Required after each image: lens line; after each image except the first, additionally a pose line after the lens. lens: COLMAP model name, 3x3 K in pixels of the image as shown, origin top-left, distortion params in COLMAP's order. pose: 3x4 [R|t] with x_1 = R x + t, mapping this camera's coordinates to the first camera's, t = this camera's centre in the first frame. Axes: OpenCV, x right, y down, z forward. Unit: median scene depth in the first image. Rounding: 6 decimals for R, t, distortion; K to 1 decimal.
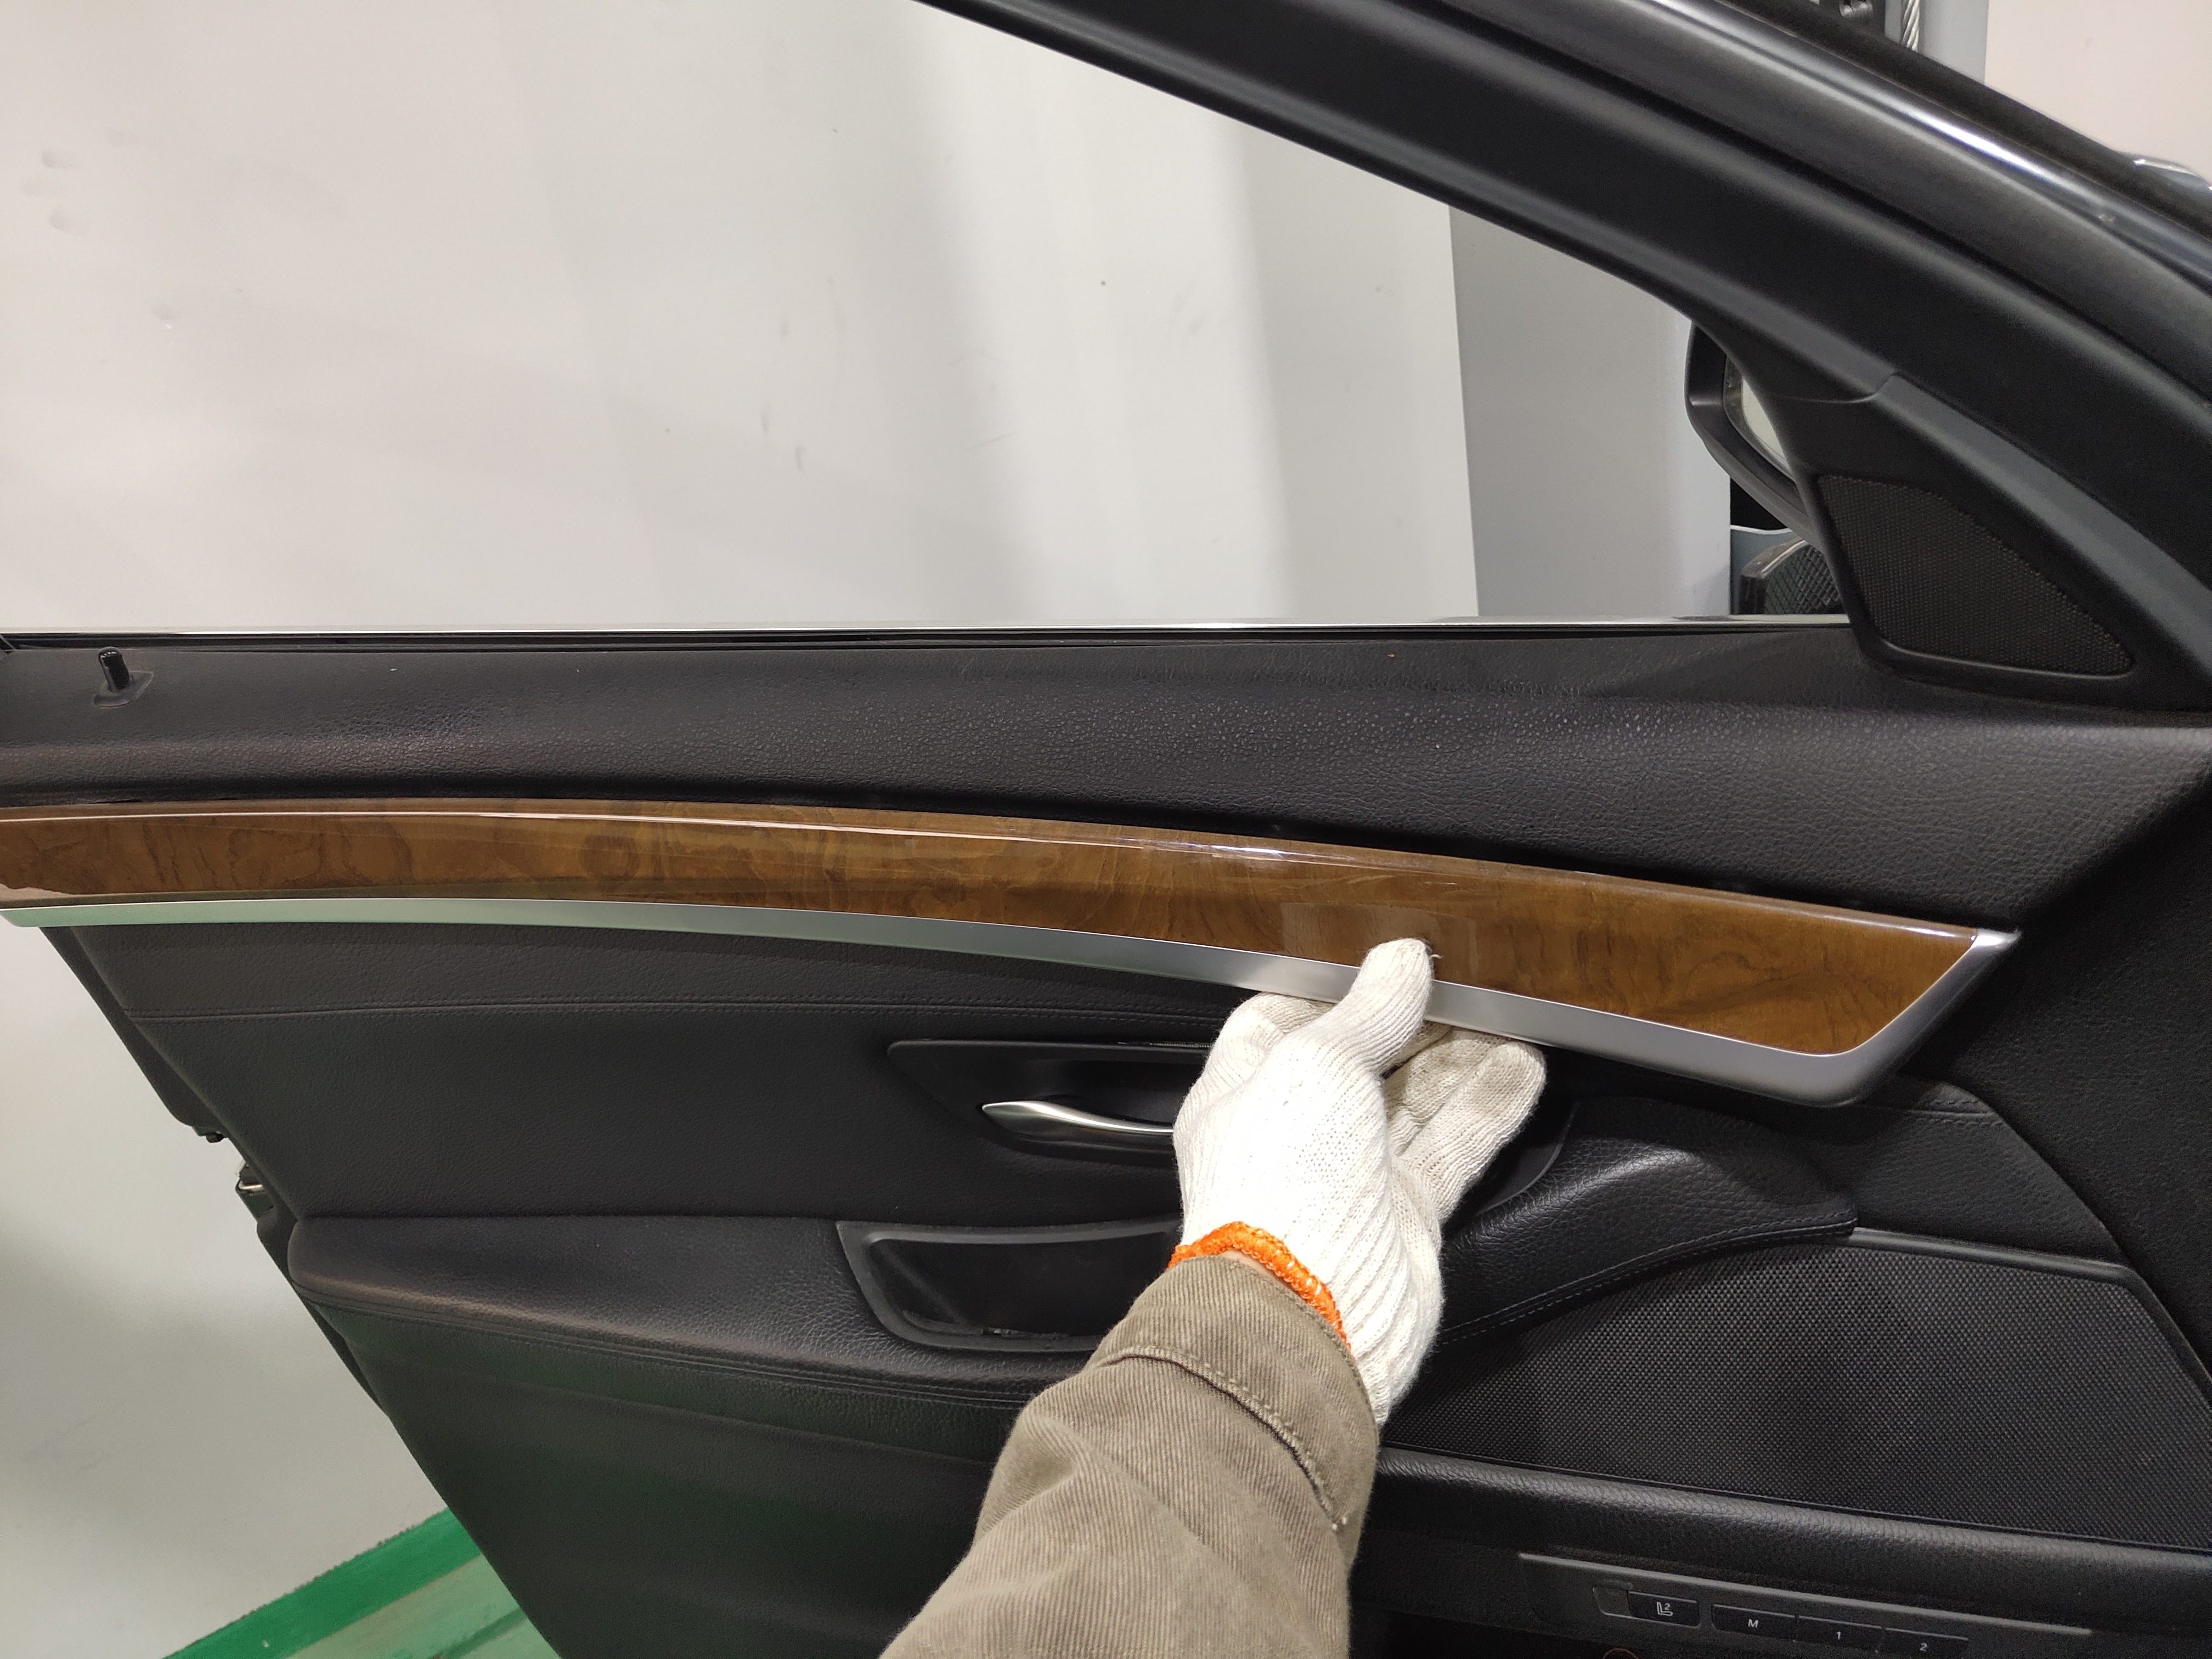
lens RADIAL K [[1674.3, 0, 1106.0], [0, 1674.3, 829.5], [0, 0, 1]] dist [0.046072, -0.039466]
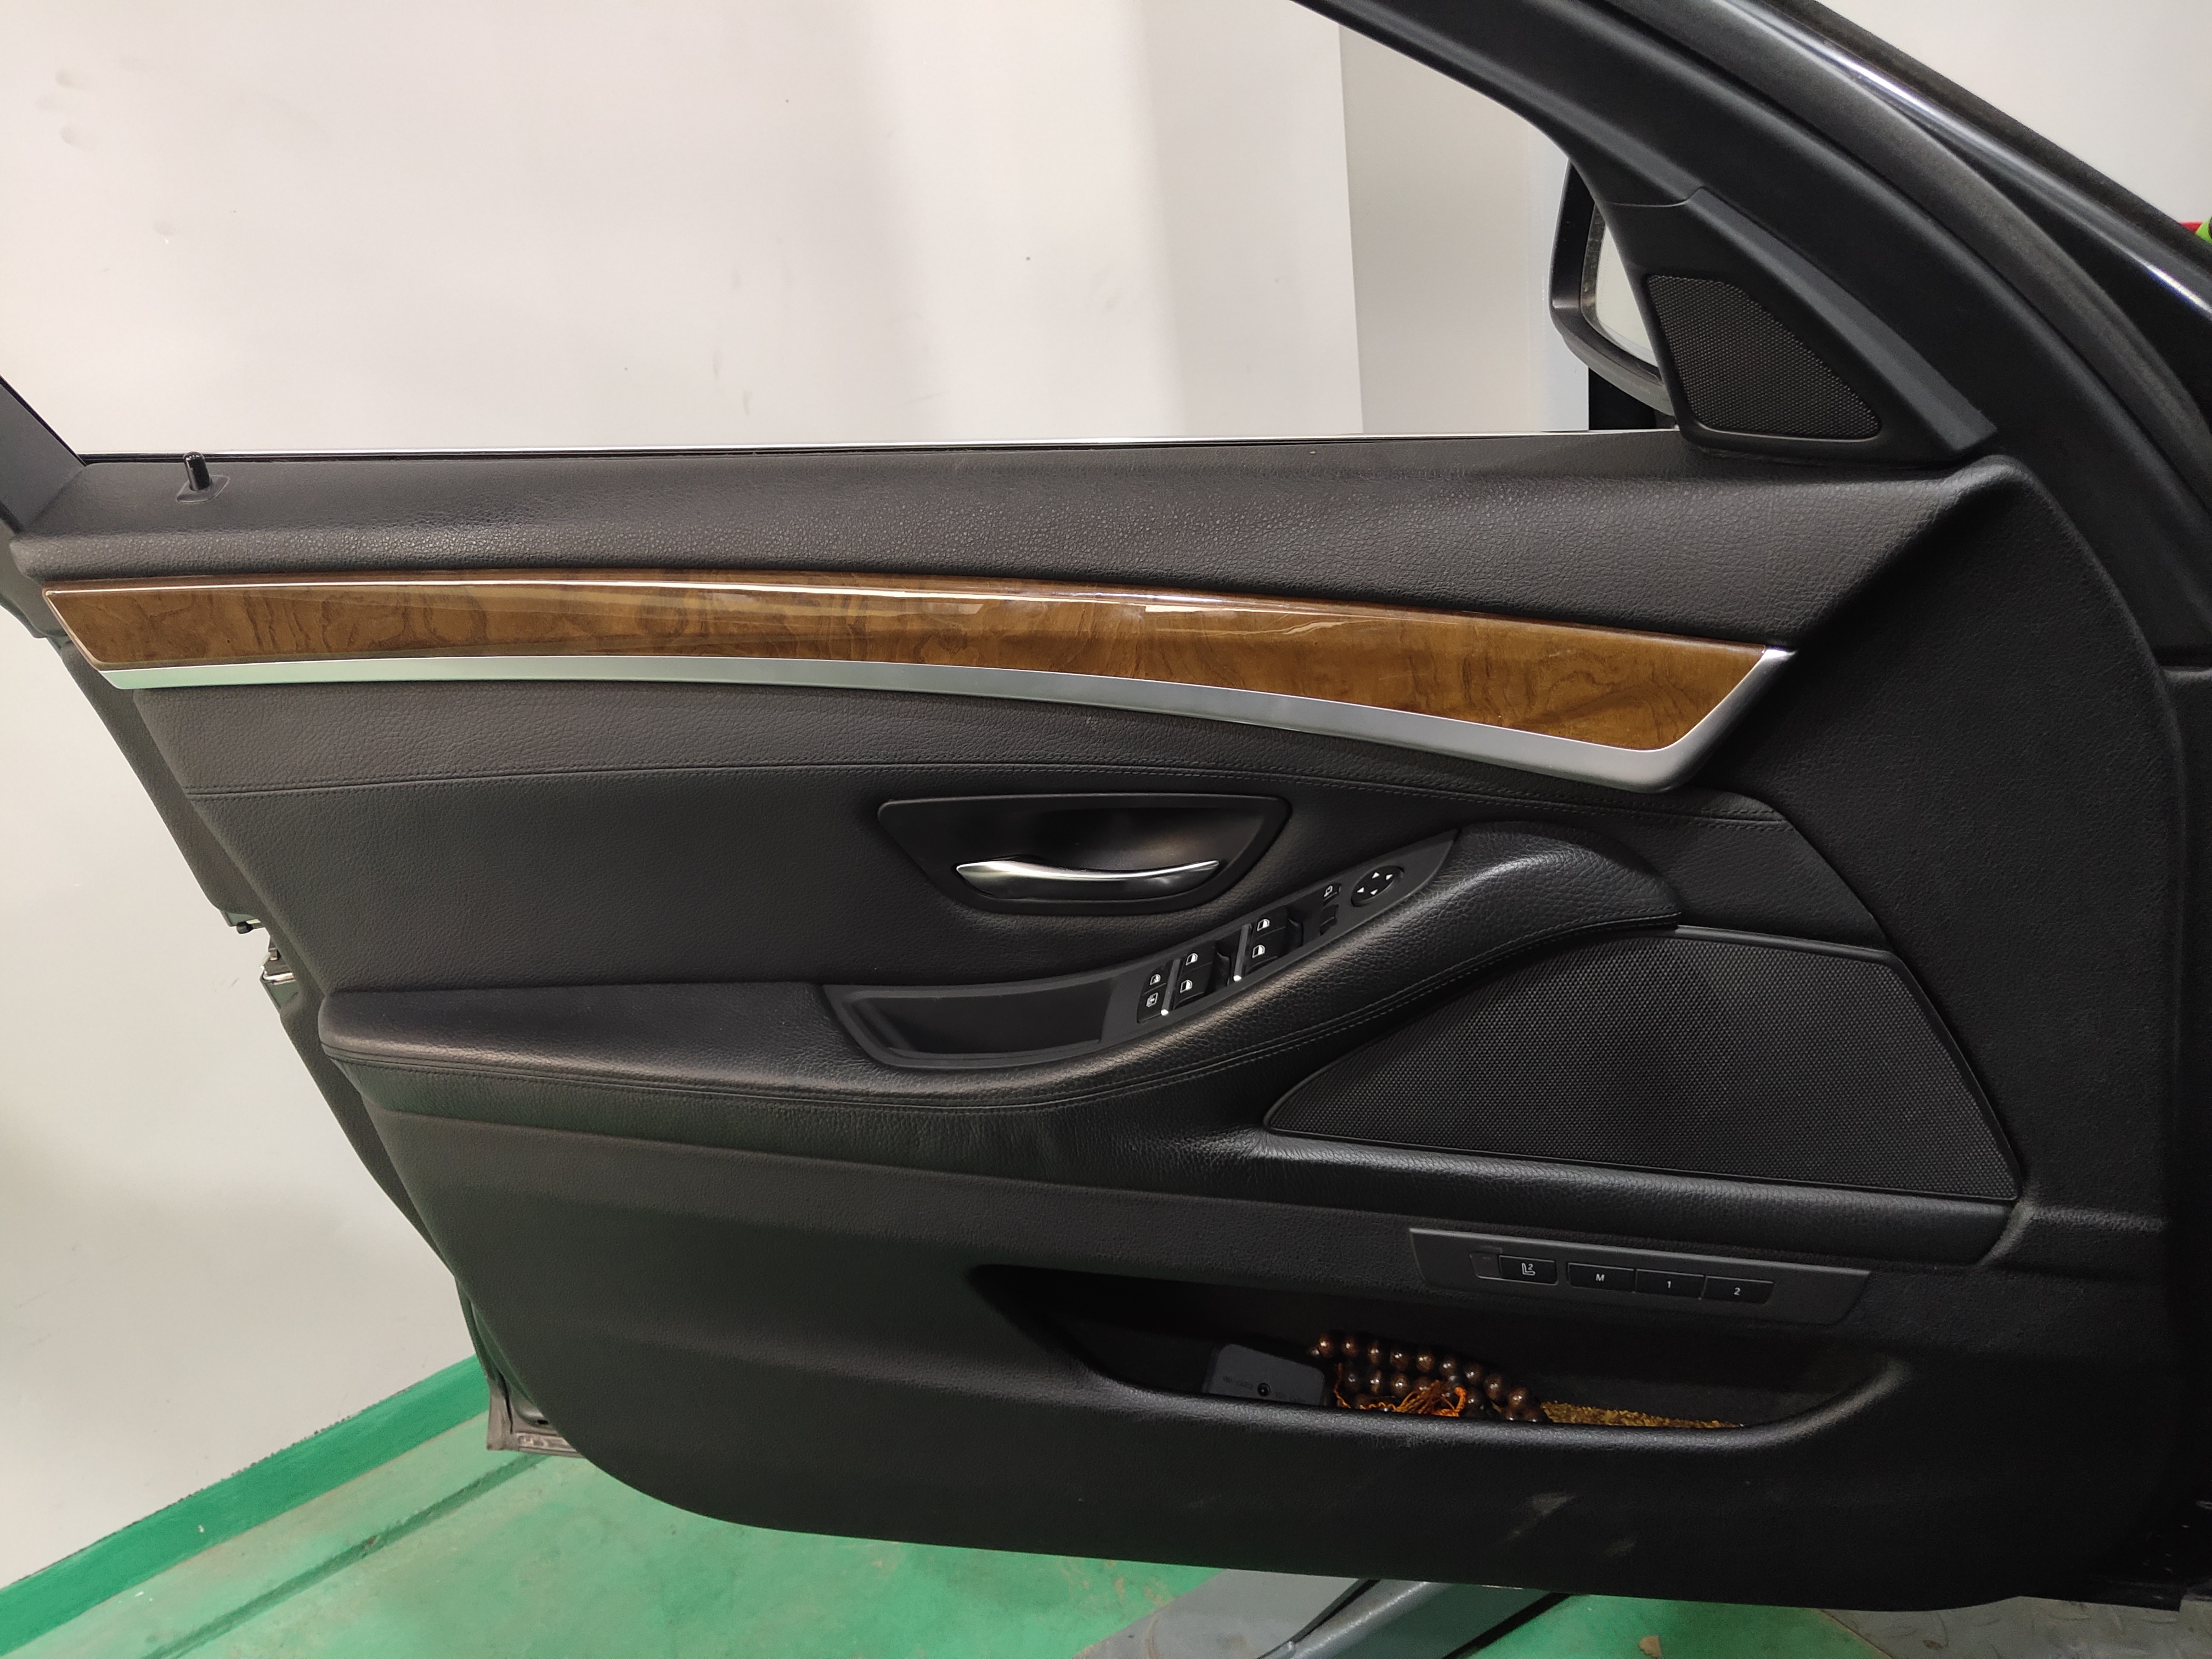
lens RADIAL K [[1674.3, 0, 1106.0], [0, 1674.3, 829.5], [0, 0, 1]] dist [0.046072, -0.039466]
pose [[0.997408, 0.012600, 0.070842, -0.058748], [-0.010291, 0.999407, -0.032869, 0.192426], [-0.071214, 0.032055, 0.996946, -0.183716]]
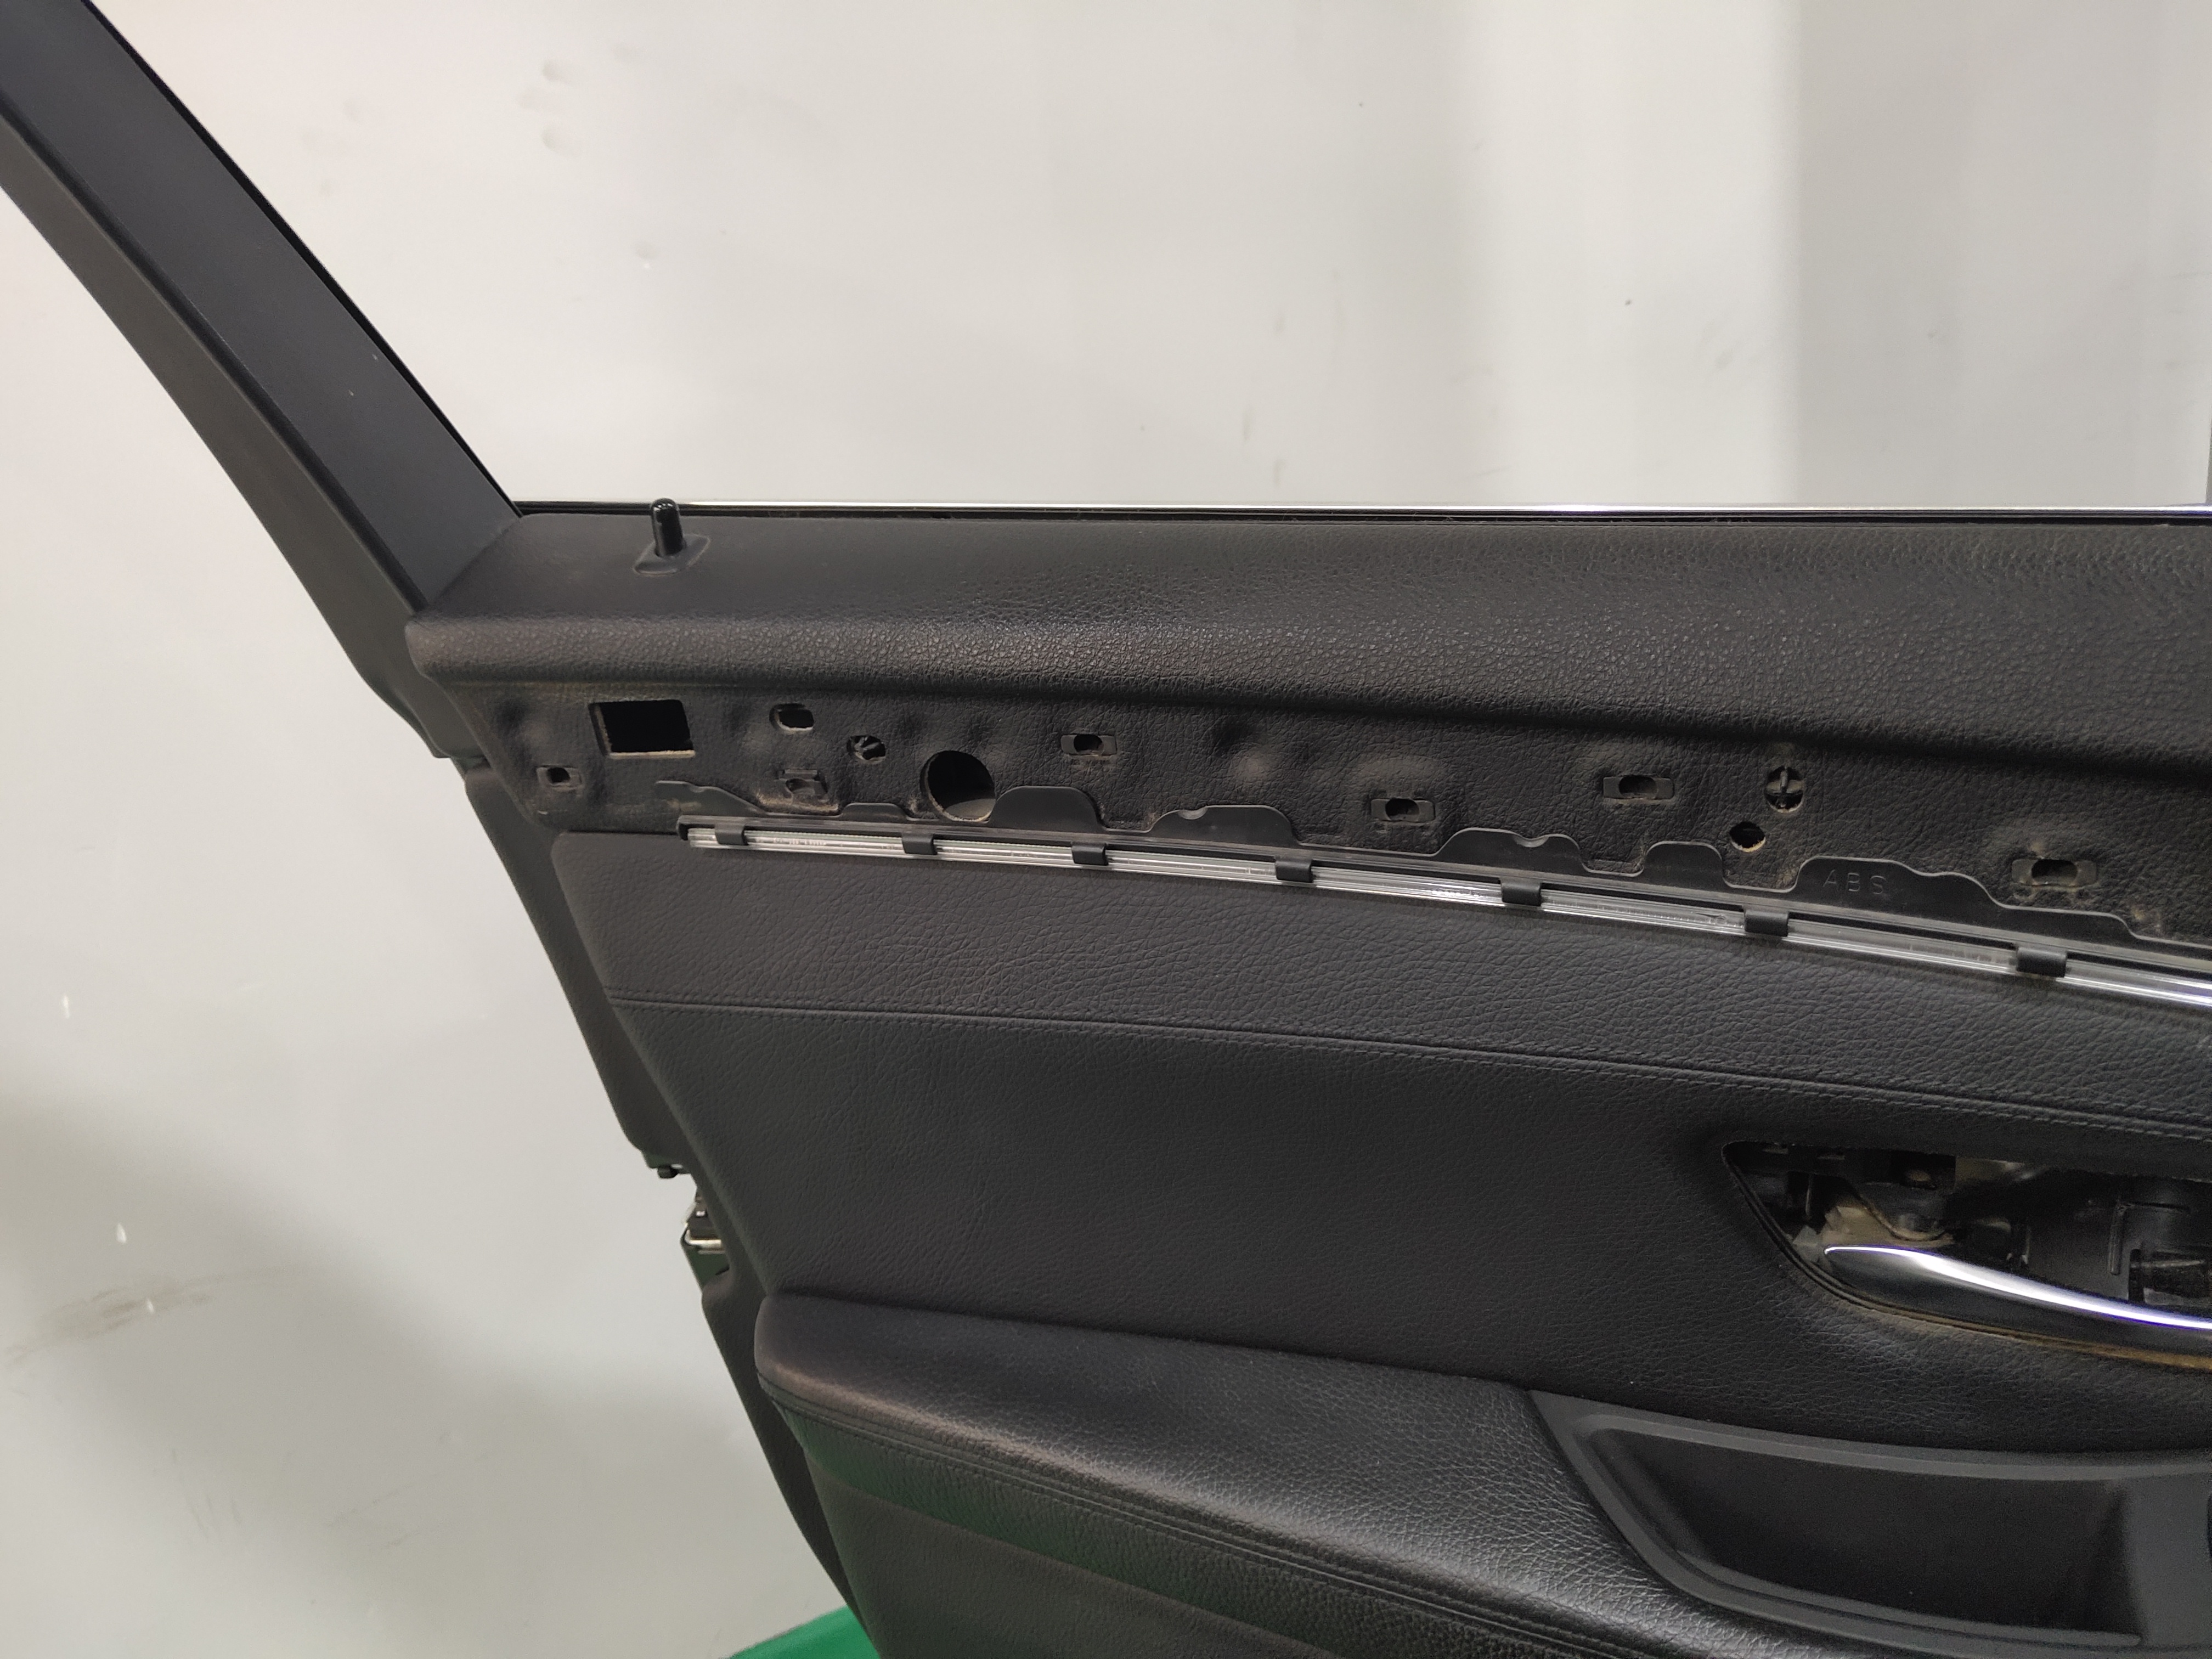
lens RADIAL K [[1688.9, 0, 1116.9], [0, 1688.9, 829.2], [0, 0, 1]] dist [0.014112, 0.003033]
pose [[0.987006, 0.079970, -0.139372, -0.295075], [-0.090963, 0.993074, -0.074367, 0.083434], [0.132460, 0.086079, 0.987444, 0.318851]]
